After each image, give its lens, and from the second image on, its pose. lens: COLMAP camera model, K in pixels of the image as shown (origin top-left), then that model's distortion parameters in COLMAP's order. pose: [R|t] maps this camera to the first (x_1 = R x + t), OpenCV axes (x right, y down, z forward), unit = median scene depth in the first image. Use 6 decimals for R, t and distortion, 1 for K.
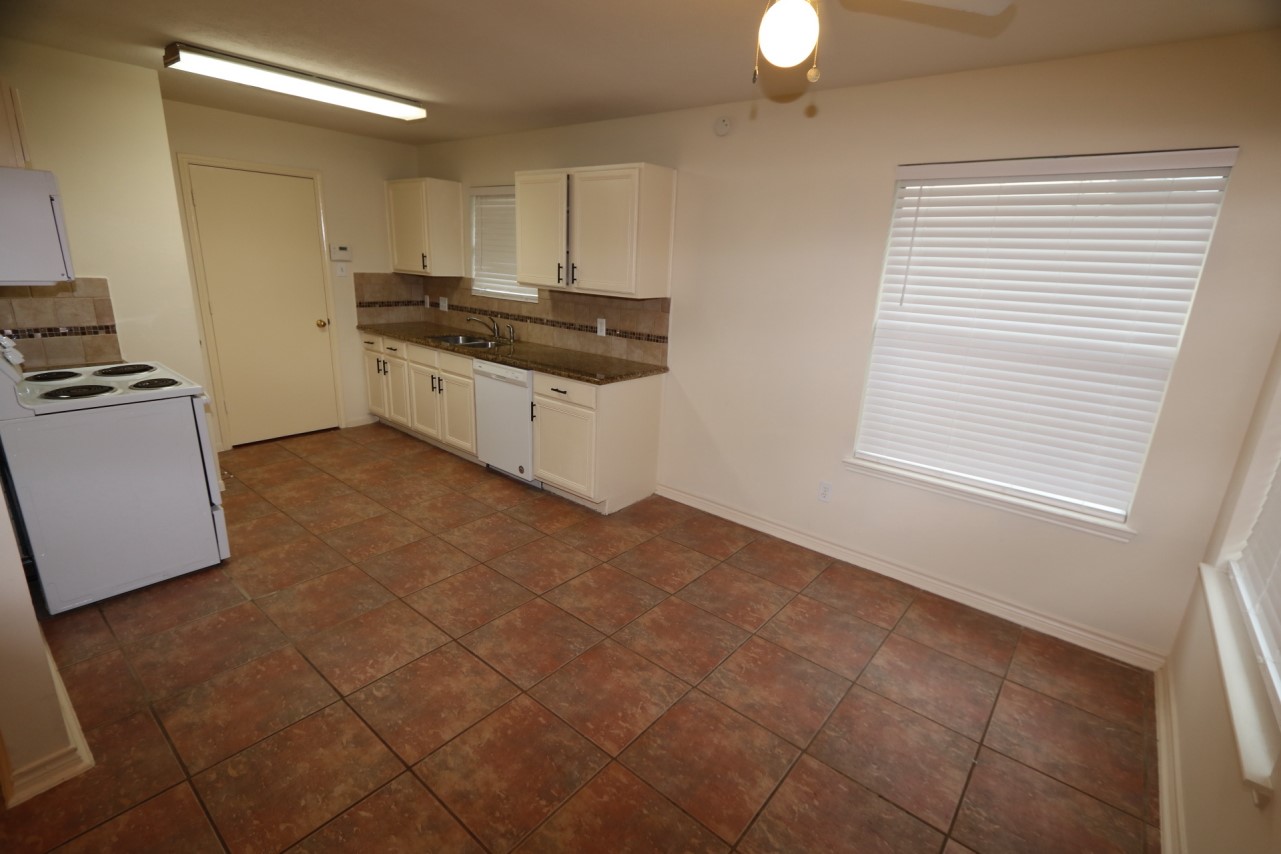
lens RADIAL K [[588.2, 0, 647.3], [0, 588.2, 427.2], [0, 0, 1]] dist [0.001224, -0.000672]
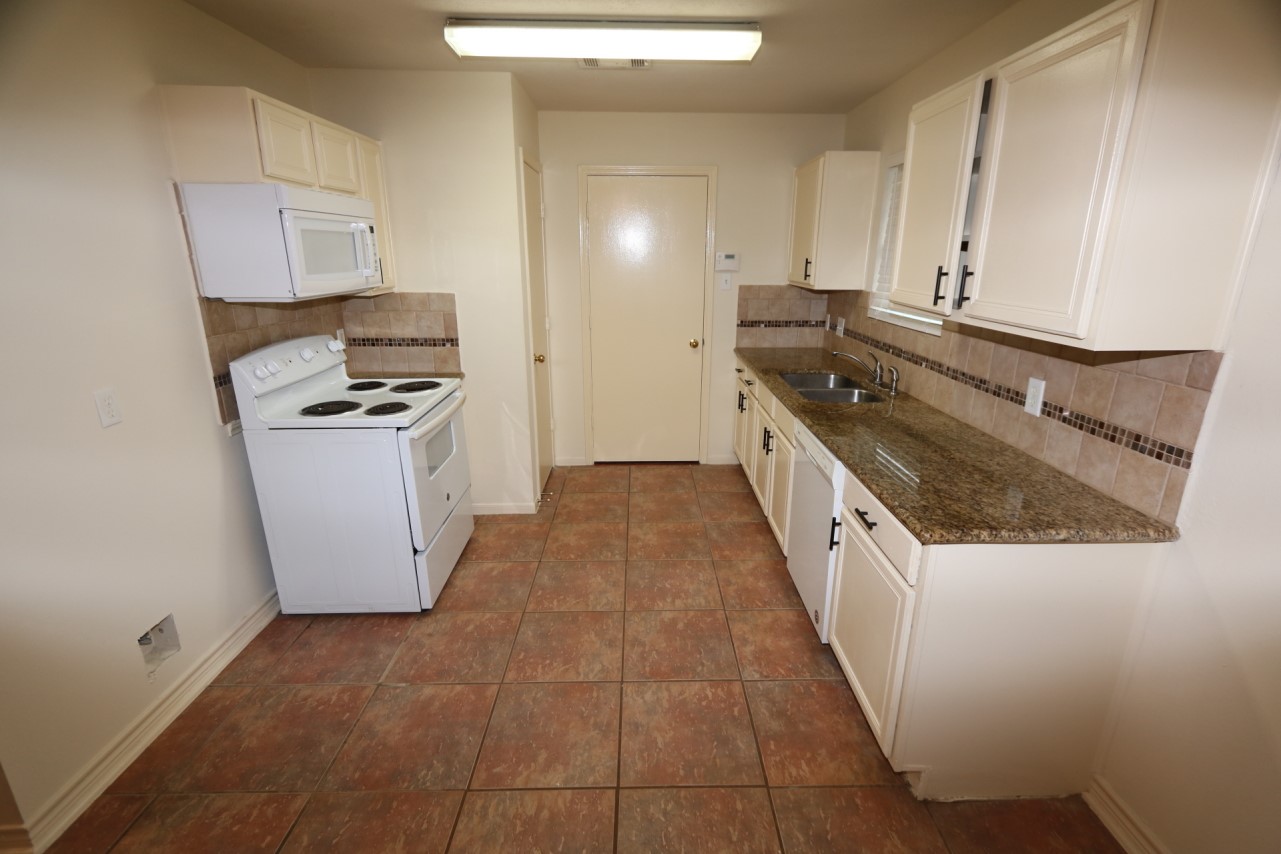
lens RADIAL K [[588.2, 0, 647.3], [0, 588.2, 427.2], [0, 0, 1]] dist [0.001224, -0.000672]
pose [[0.648819, 0.174402, -0.740687, 0.082040], [-0.185905, 0.980215, 0.067955, -0.126384], [0.737884, 0.093607, 0.668404, 0.473280]]
